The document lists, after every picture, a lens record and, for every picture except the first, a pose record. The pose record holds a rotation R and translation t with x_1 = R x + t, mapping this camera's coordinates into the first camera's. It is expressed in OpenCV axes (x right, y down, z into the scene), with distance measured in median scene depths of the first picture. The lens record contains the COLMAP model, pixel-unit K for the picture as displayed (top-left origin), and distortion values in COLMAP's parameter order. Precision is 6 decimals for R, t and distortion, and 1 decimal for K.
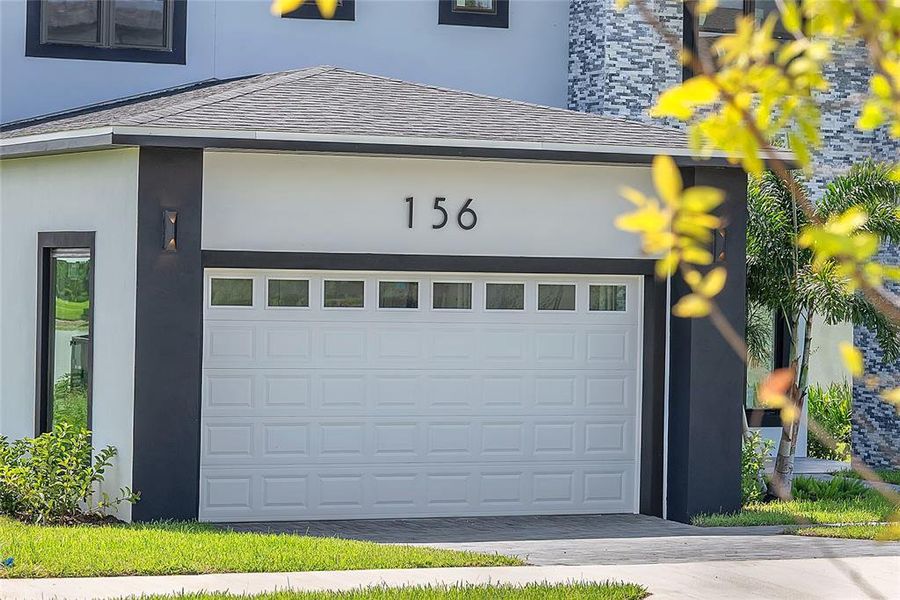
lens RADIAL K [[2923.4, 0, 450.0], [0, 2923.4, 300.0], [0, 0, 1]] dist [-0.023016, 0.295121]
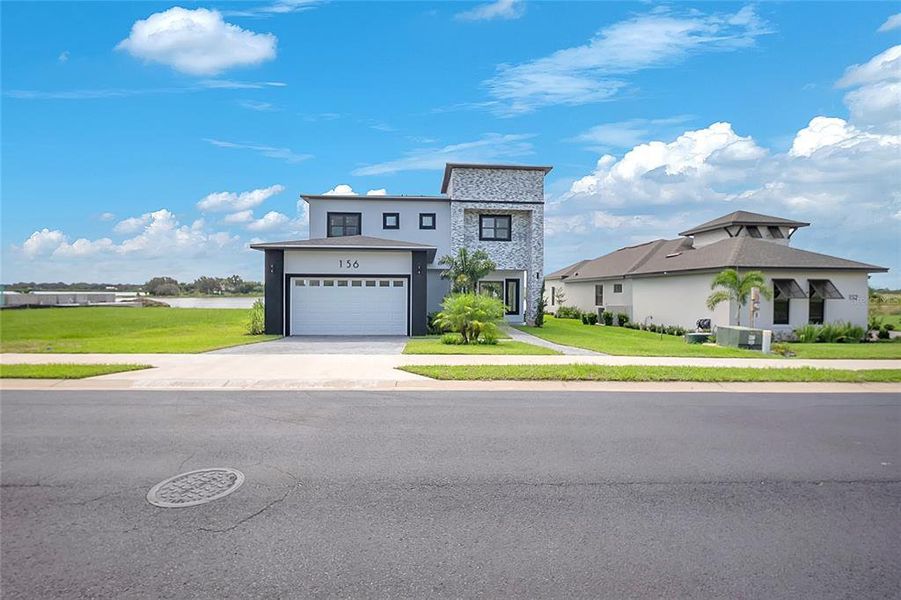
lens RADIAL K [[405.4, 0, 450.5], [0, 405.4, 300.0], [0, 0, 1]] dist [-0.000969, -0.000160]
pose [[0.924129, -0.005150, -0.382046, 0.350261], [0.008028, 0.999950, 0.005940, 0.019981], [0.381997, -0.008556, 0.924124, 0.491829]]
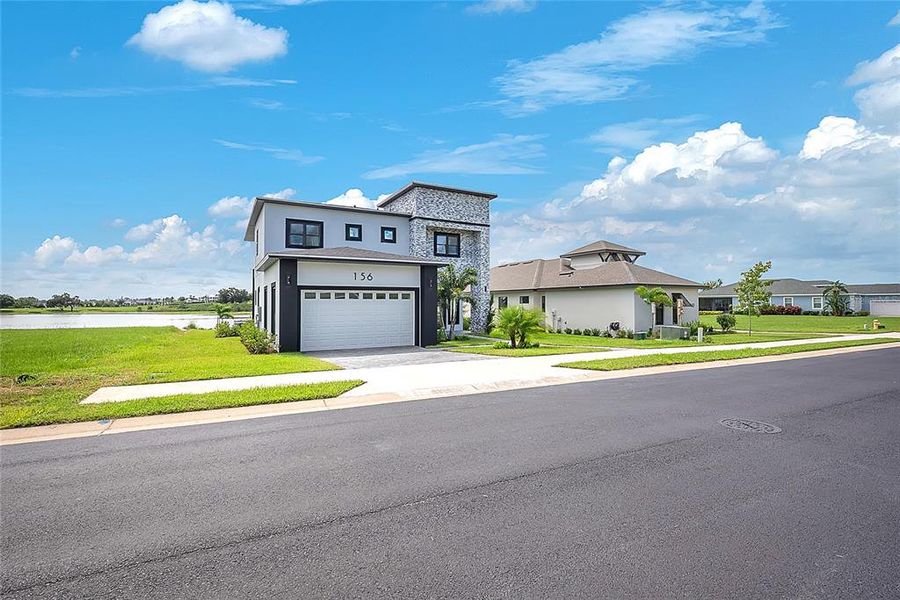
lens RADIAL K [[410.2, 0, 450.0], [0, 410.2, 300.0], [0, 0, 1]] dist [0.000406, 0.000062]
pose [[0.998803, -0.020042, 0.044608, 0.092926], [0.020773, 0.999657, -0.015972, 0.016135], [-0.044273, 0.016880, 0.998877, 0.385854]]
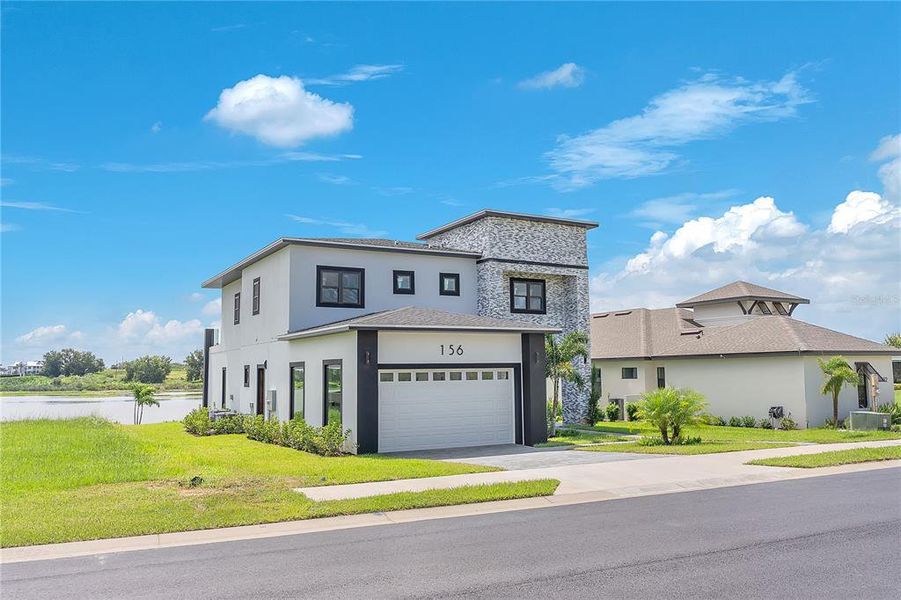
lens RADIAL K [[722.3, 0, 450.5], [0, 722.3, 300.0], [0, 0, 1]] dist [-0.019024, -0.009330]
pose [[0.998041, -0.025365, 0.057195, -0.046334], [0.031447, 0.993645, -0.108074, 0.000852], [-0.054090, 0.109660, 0.992496, 0.214964]]
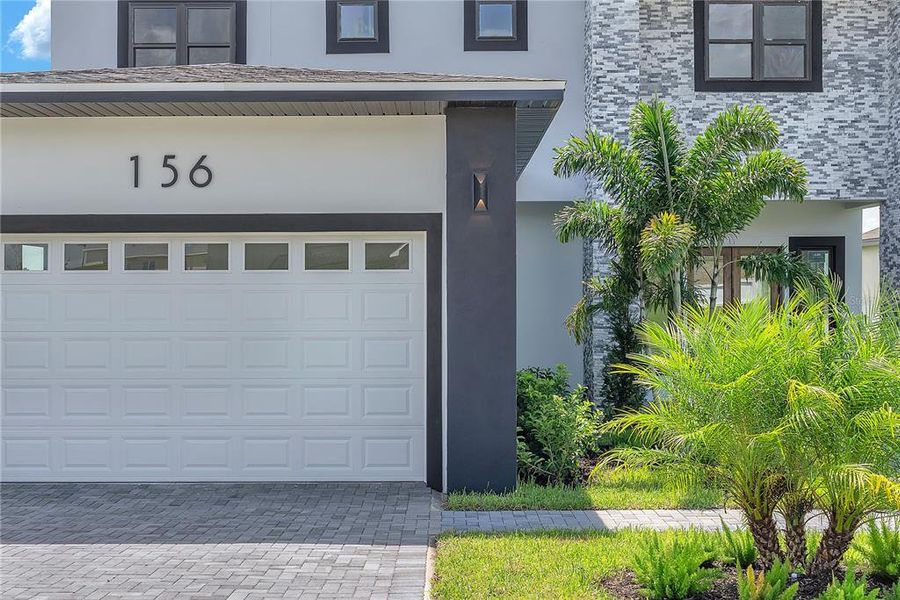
lens RADIAL K [[1113.3, 0, 448.9], [0, 1113.3, 286.6], [0, 0, 1]] dist [-0.002973, 0.018777]
pose [[0.895003, -0.023621, -0.445434, 0.236581], [0.017063, 0.999679, -0.018728, 0.016704], [0.445733, 0.009161, 0.895119, 0.688277]]
